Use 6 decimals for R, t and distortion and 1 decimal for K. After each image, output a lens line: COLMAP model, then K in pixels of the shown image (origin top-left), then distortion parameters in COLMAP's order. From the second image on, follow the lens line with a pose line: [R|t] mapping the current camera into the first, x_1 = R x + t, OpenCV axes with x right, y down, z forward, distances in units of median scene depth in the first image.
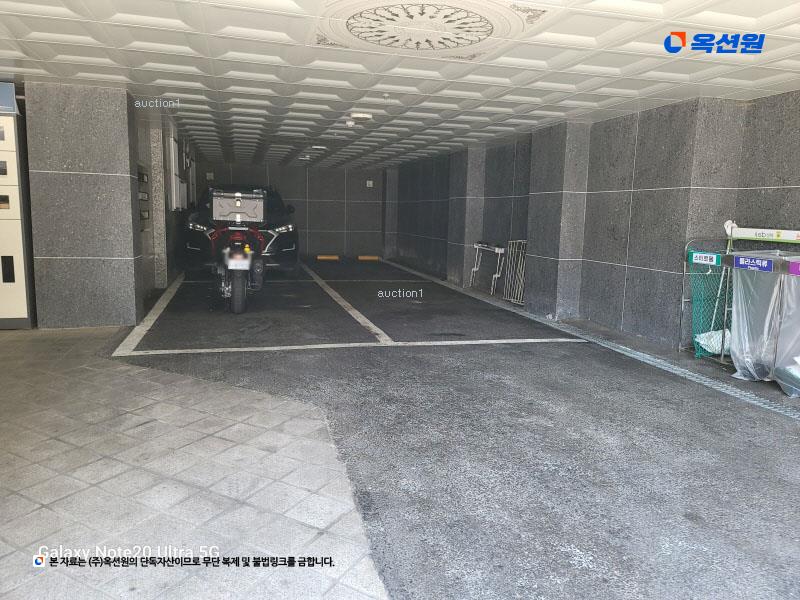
lens RADIAL K [[578.7, 0, 405.5], [0, 578.7, 294.7], [0, 0, 1]] dist [0.034503, -0.015693]
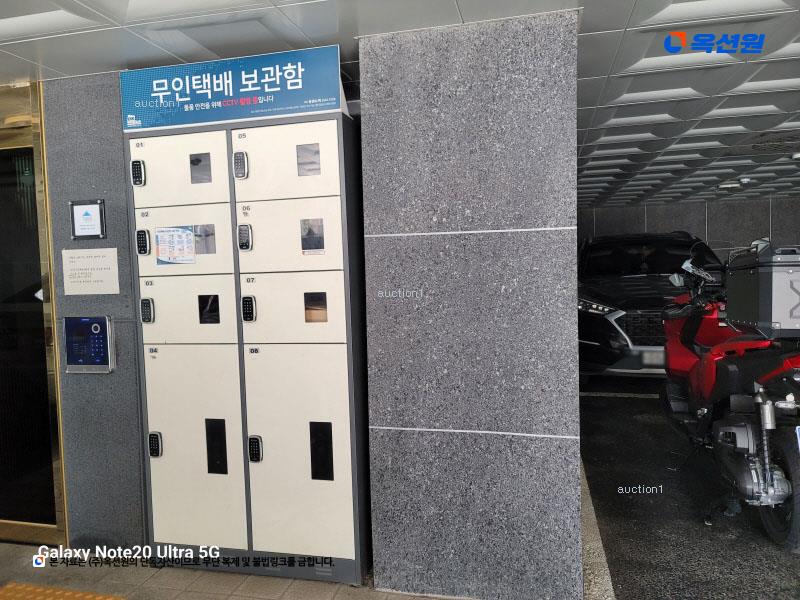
lens RADIAL K [[578.7, 0, 400.9], [0, 578.7, 301.0], [0, 0, 1]] dist [0.034503, -0.015693]
pose [[0.879401, -0.019918, -0.475666, -0.401015], [-0.012535, 0.997809, -0.064957, -0.131721], [0.475918, 0.063086, 0.877224, 0.616915]]
